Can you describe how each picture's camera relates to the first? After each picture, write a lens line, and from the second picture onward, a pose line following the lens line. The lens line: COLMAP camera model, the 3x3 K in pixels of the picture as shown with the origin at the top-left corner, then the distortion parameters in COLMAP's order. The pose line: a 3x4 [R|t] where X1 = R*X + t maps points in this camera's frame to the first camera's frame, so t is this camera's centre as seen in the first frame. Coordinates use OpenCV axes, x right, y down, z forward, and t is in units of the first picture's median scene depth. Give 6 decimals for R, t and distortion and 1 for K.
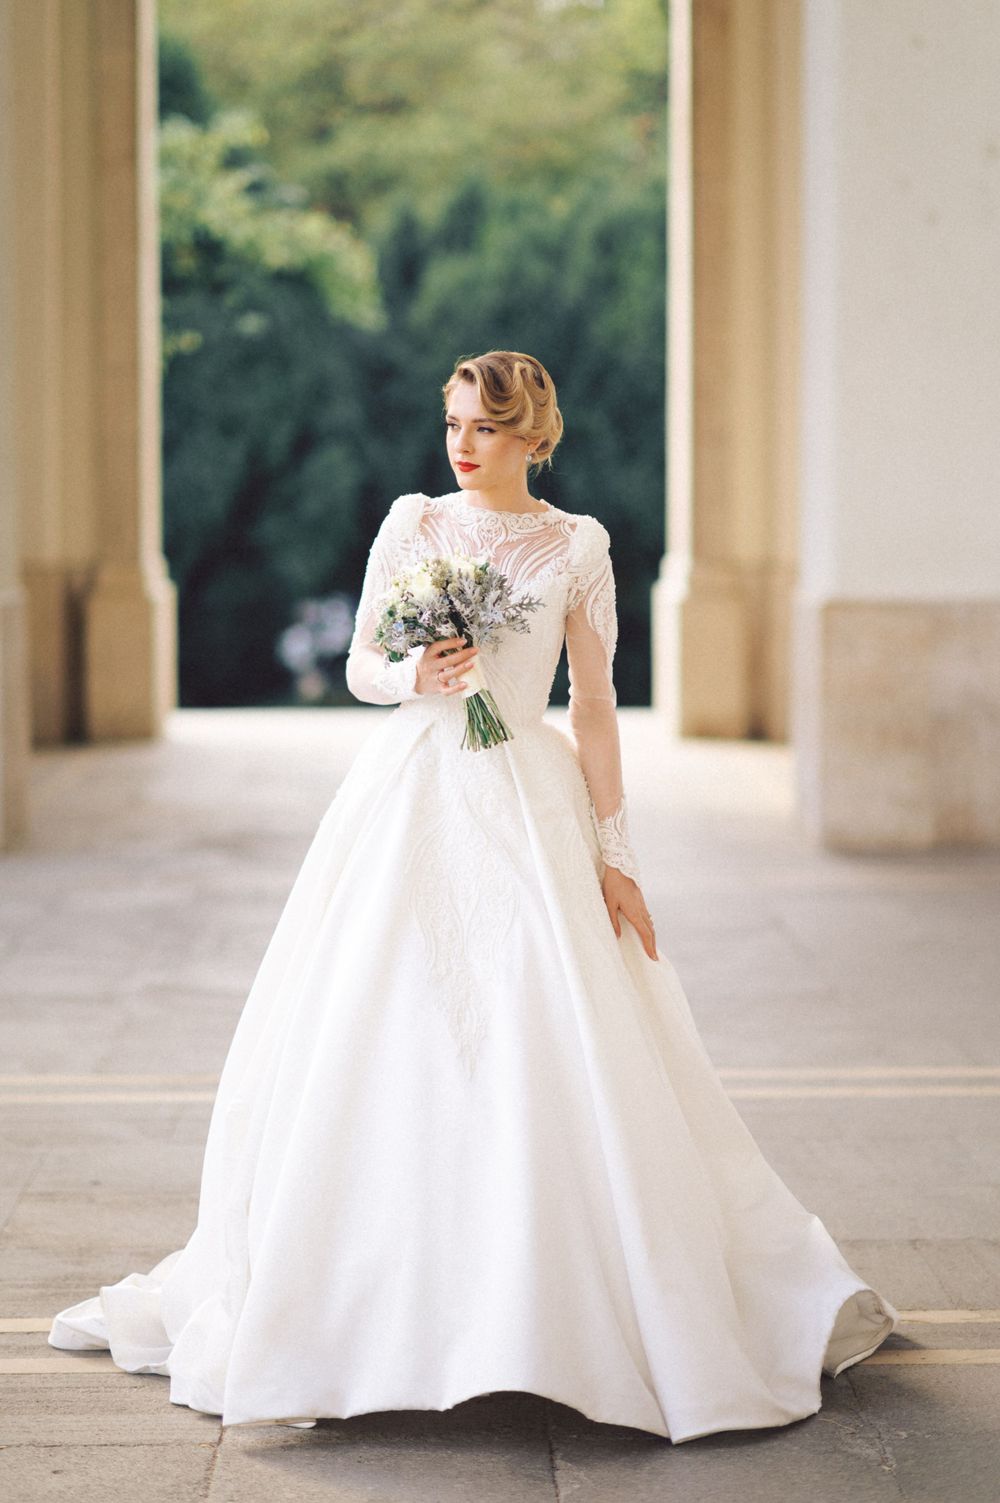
lens RADIAL K [[3589.2, 0, 500.0], [0, 3589.2, 751.5], [0, 0, 1]] dist [-0.068560, -0.317583]
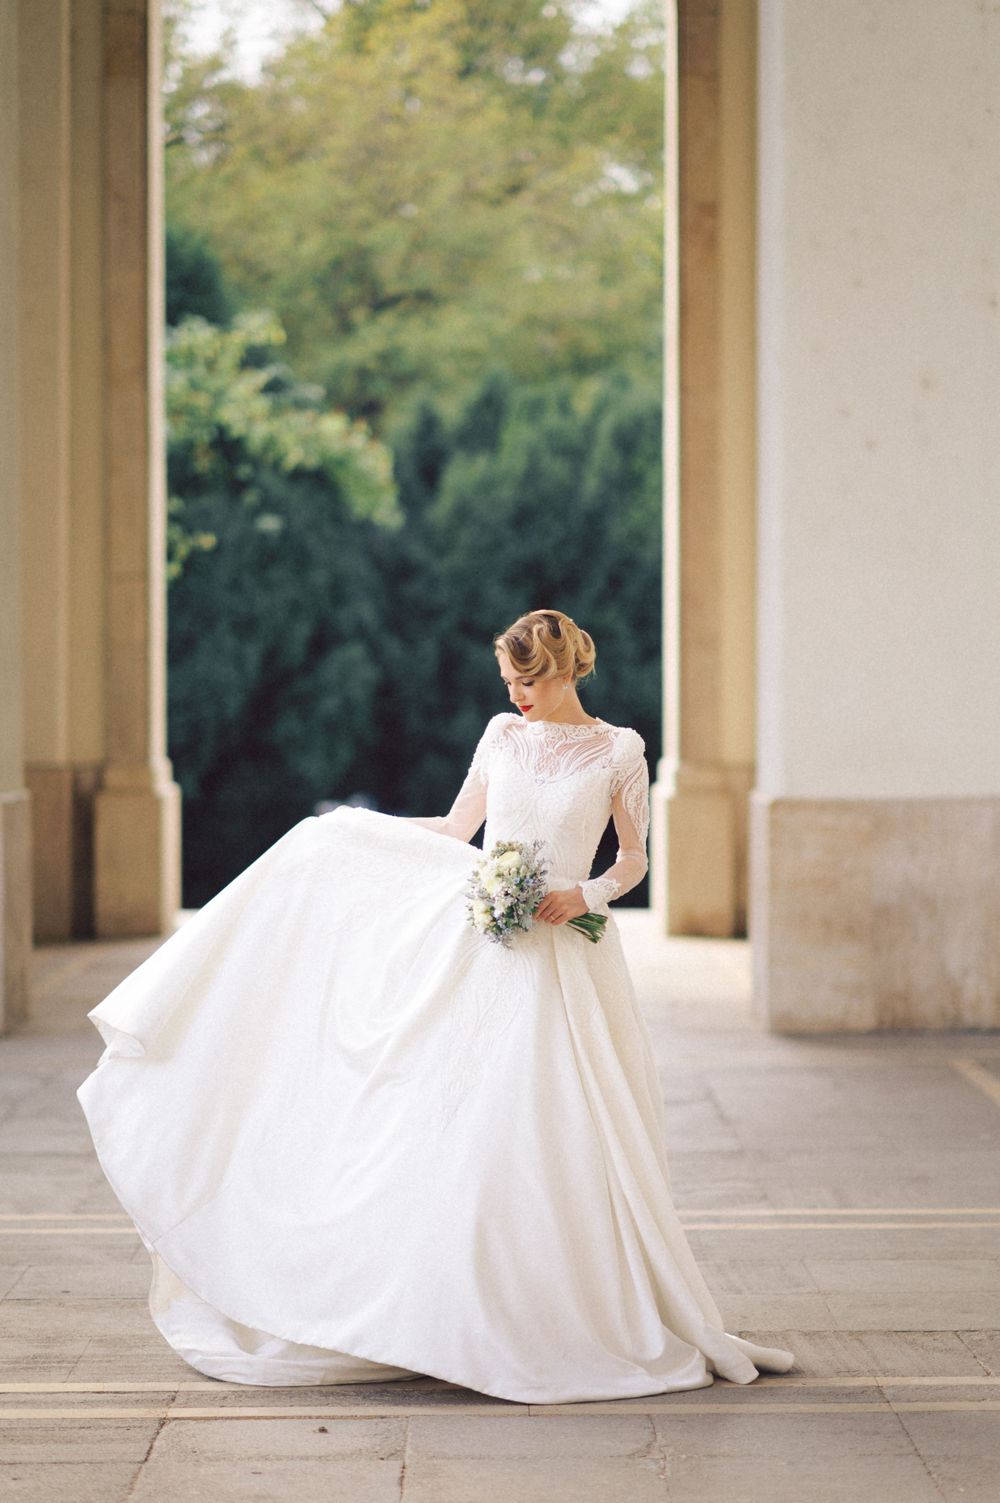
lens RADIAL K [[3804.9, 0, 500.0], [0, 3804.9, 751.5], [0, 0, 1]] dist [0.004383, -0.222743]
pose [[0.999895, -0.001012, -0.014430, 0.013020], [0.000221, 0.998500, -0.054754, 0.002908], [0.014463, 0.054745, 0.998396, -0.070067]]
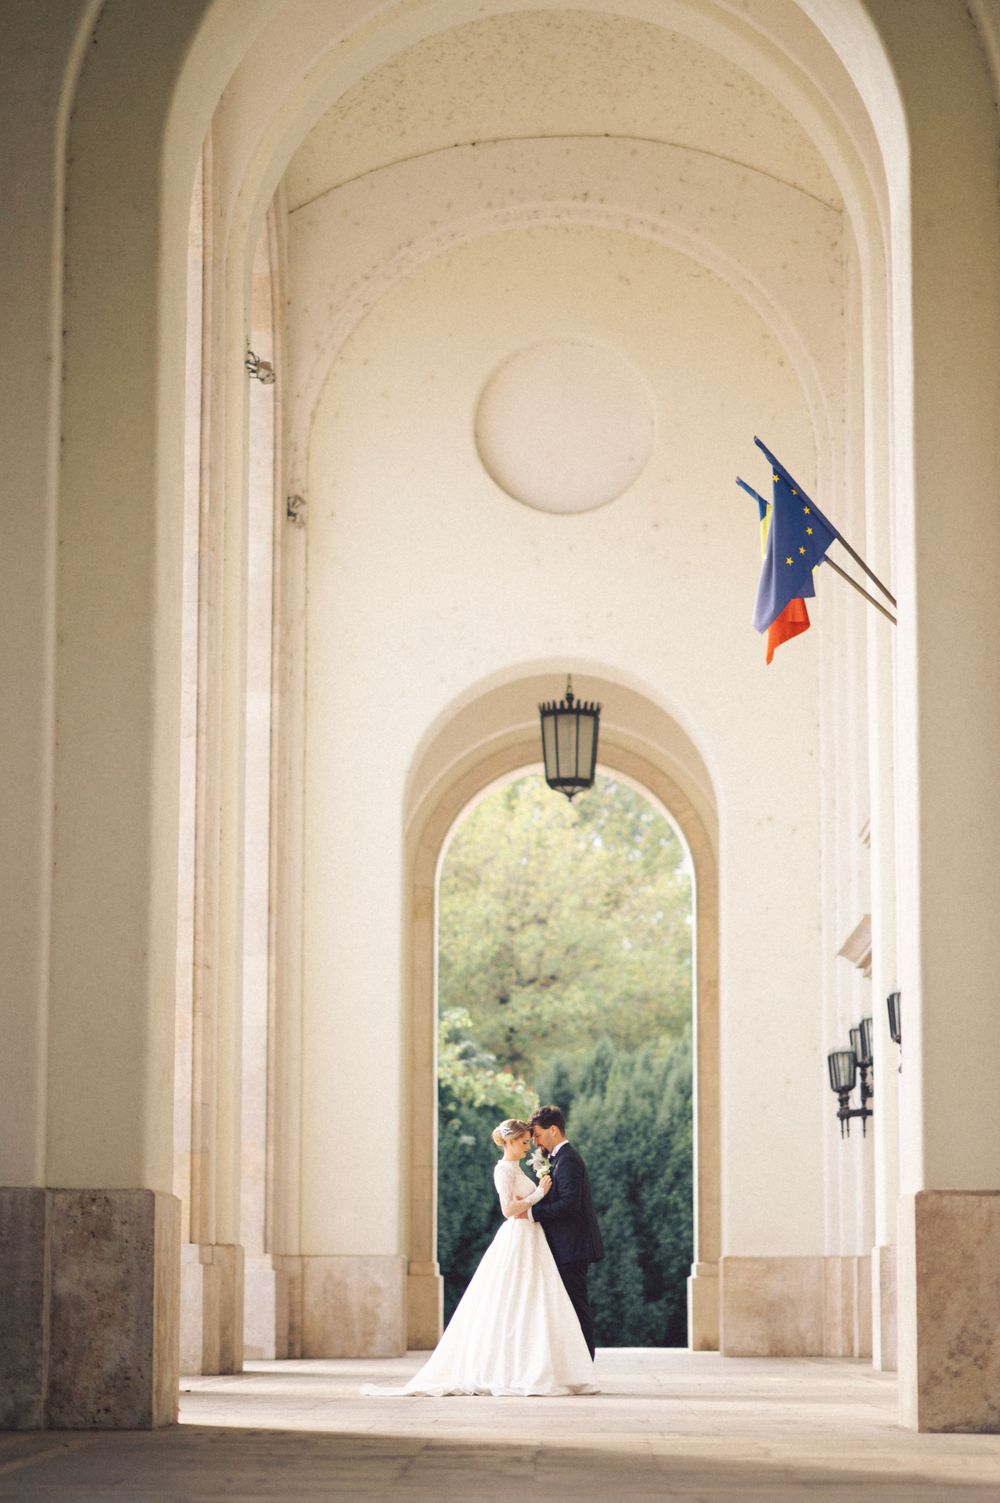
lens RADIAL K [[3589.2, 0, 500.0], [0, 3589.2, 751.5], [0, 0, 1]] dist [-0.068560, -0.317583]
pose [[0.999109, -0.005693, -0.041815, 0.020080], [-0.003643, 0.975527, -0.219850, 0.085845], [0.042043, 0.219806, 0.974637, -0.803091]]
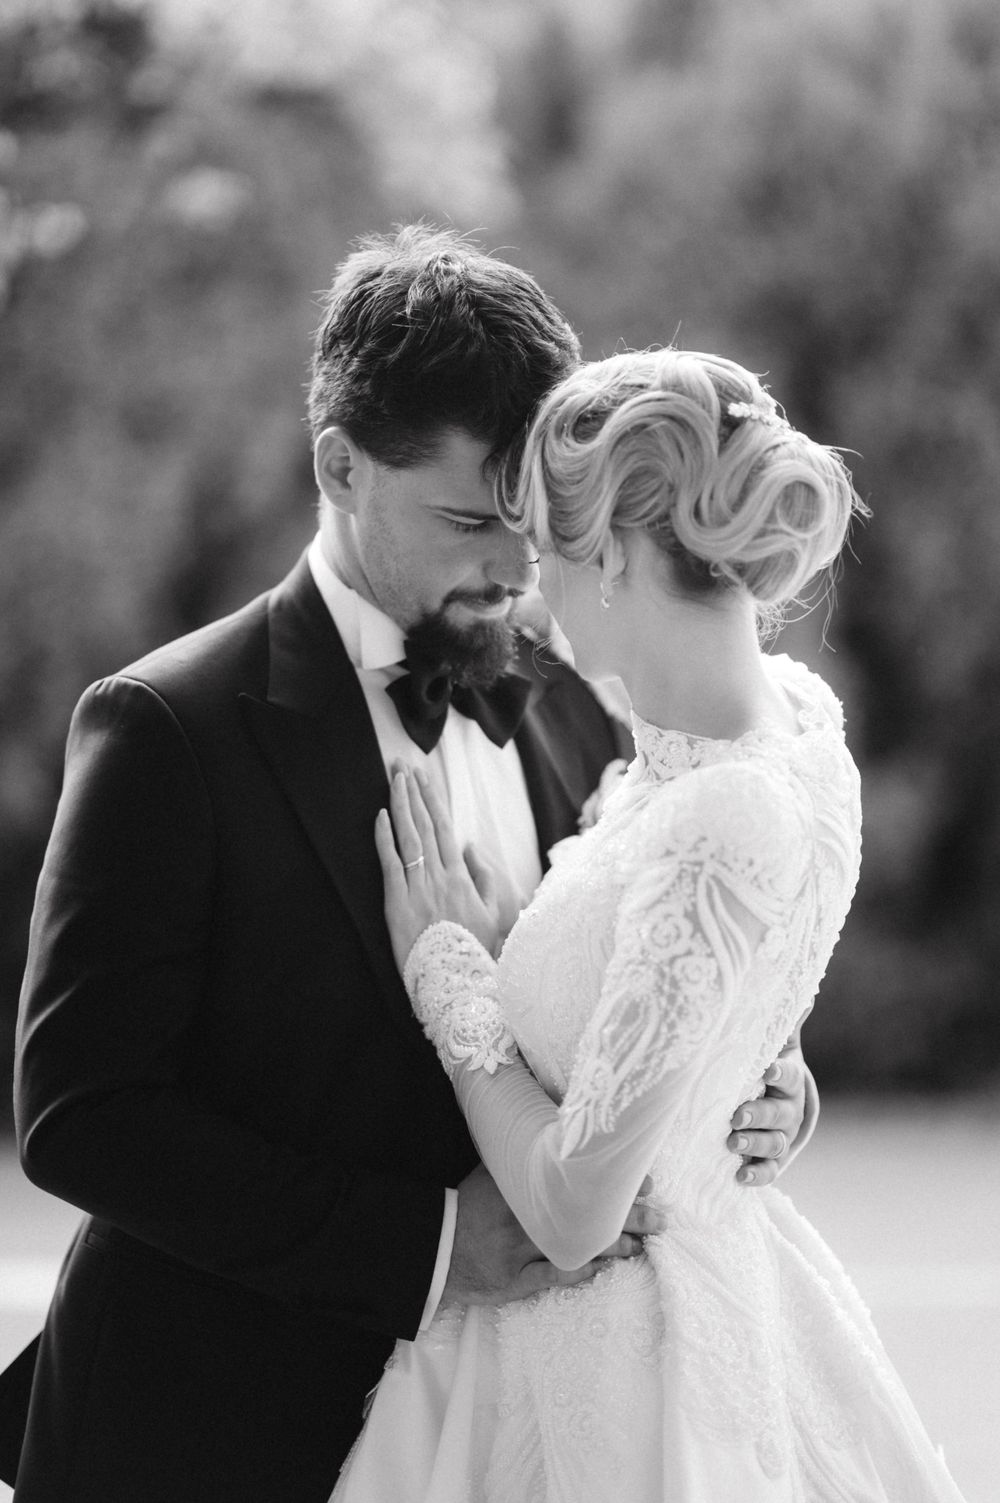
lens RADIAL K [[3589.2, 0, 500.0], [0, 3589.2, 751.5], [0, 0, 1]] dist [-0.068560, -0.317583]
pose [[0.999158, -0.002963, -0.040931, -0.018795], [0.002192, 0.999819, -0.018872, -0.053131], [0.040980, 0.018767, 0.998984, 0.706921]]
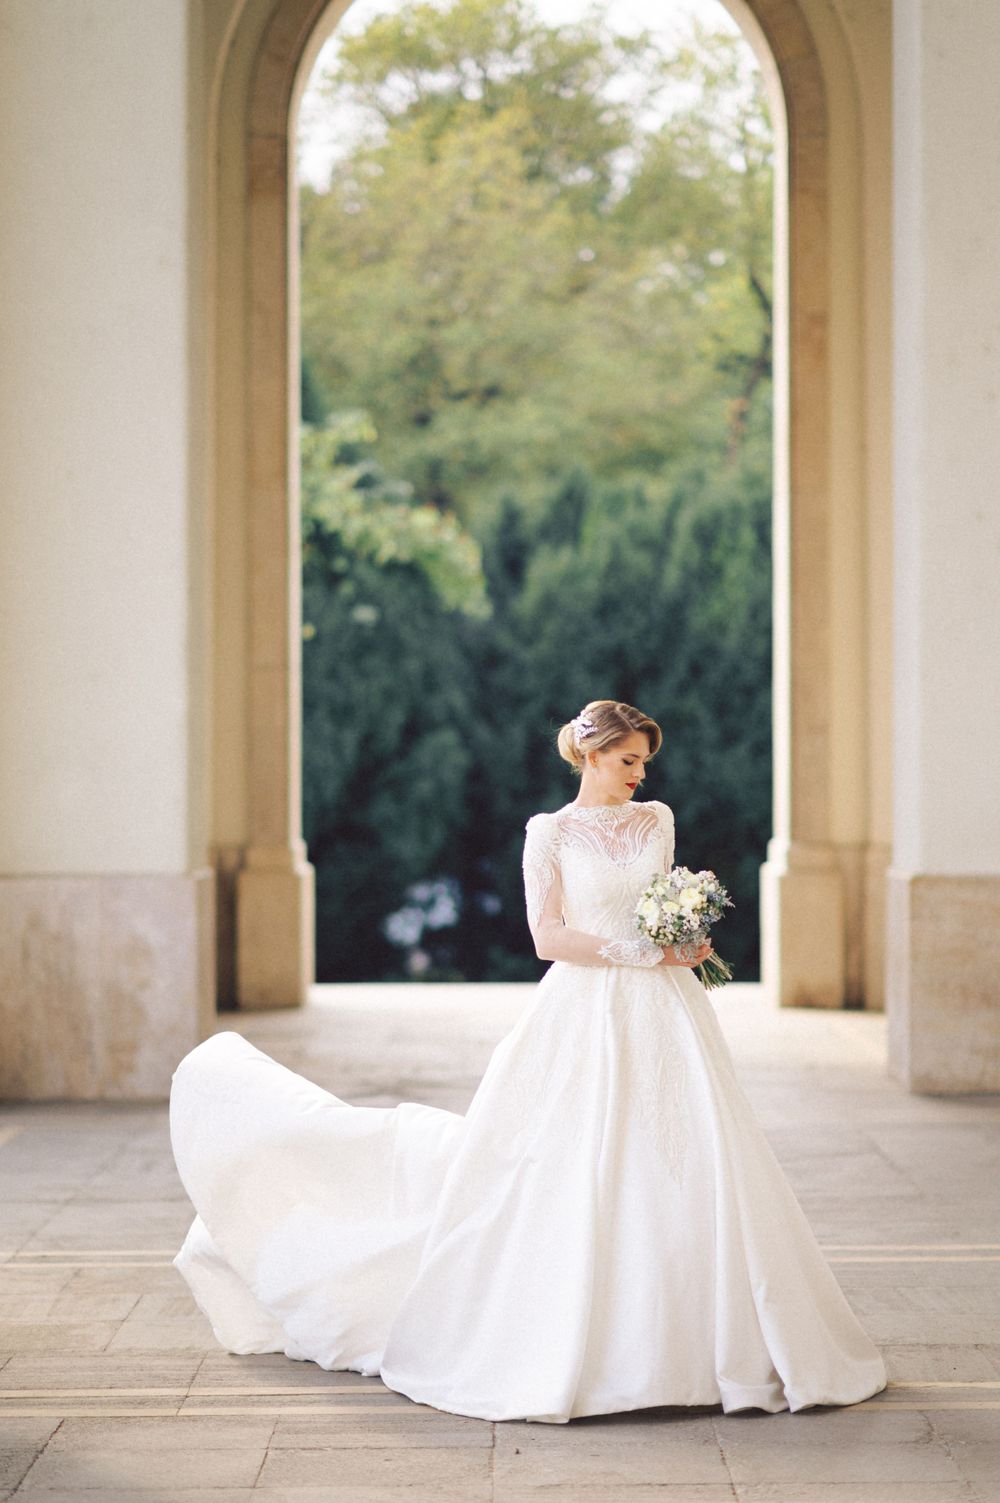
lens RADIAL K [[3759.8, 0, 500.0], [0, 3759.8, 751.5], [0, 0, 1]] dist [-0.009906, 0.027722]
pose [[0.999758, -0.002776, -0.021815, -0.008008], [0.001092, 0.997045, -0.076809, 0.005385], [0.021964, 0.076766, 0.996807, -0.106543]]
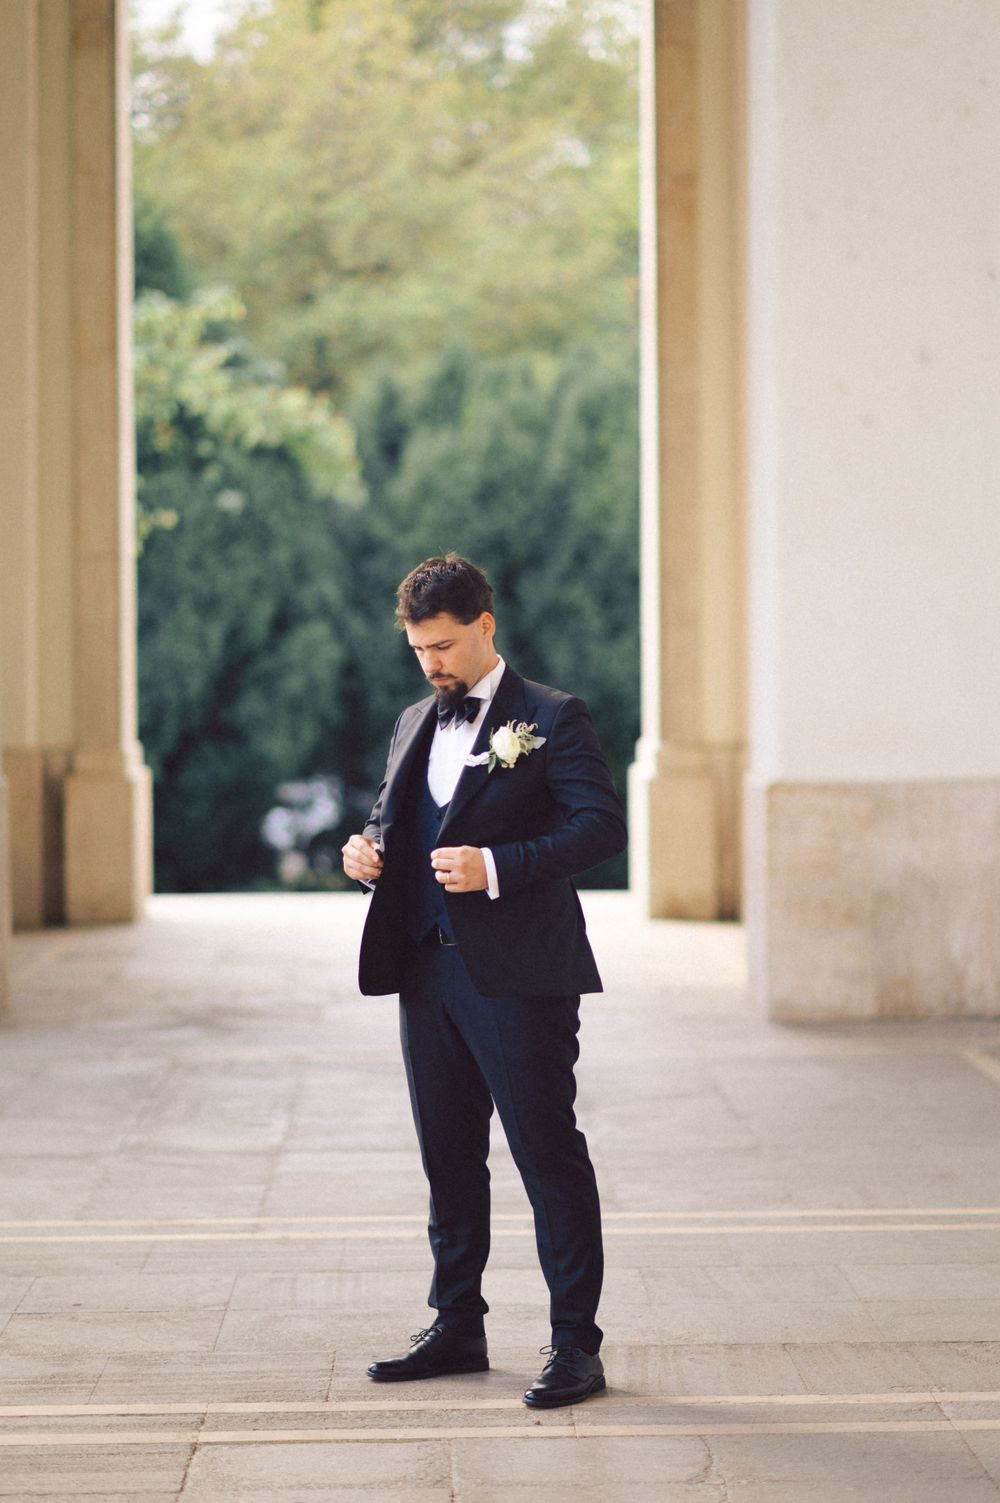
lens RADIAL K [[3819.3, 0, 500.0], [0, 3819.3, 751.5], [0, 0, 1]] dist [-0.053398, -0.595965]
pose [[0.999976, -0.006899, -0.000599, 0.006268], [0.006862, 0.998815, -0.048188, 0.000972], [0.000930, 0.048183, 0.998838, -0.058756]]
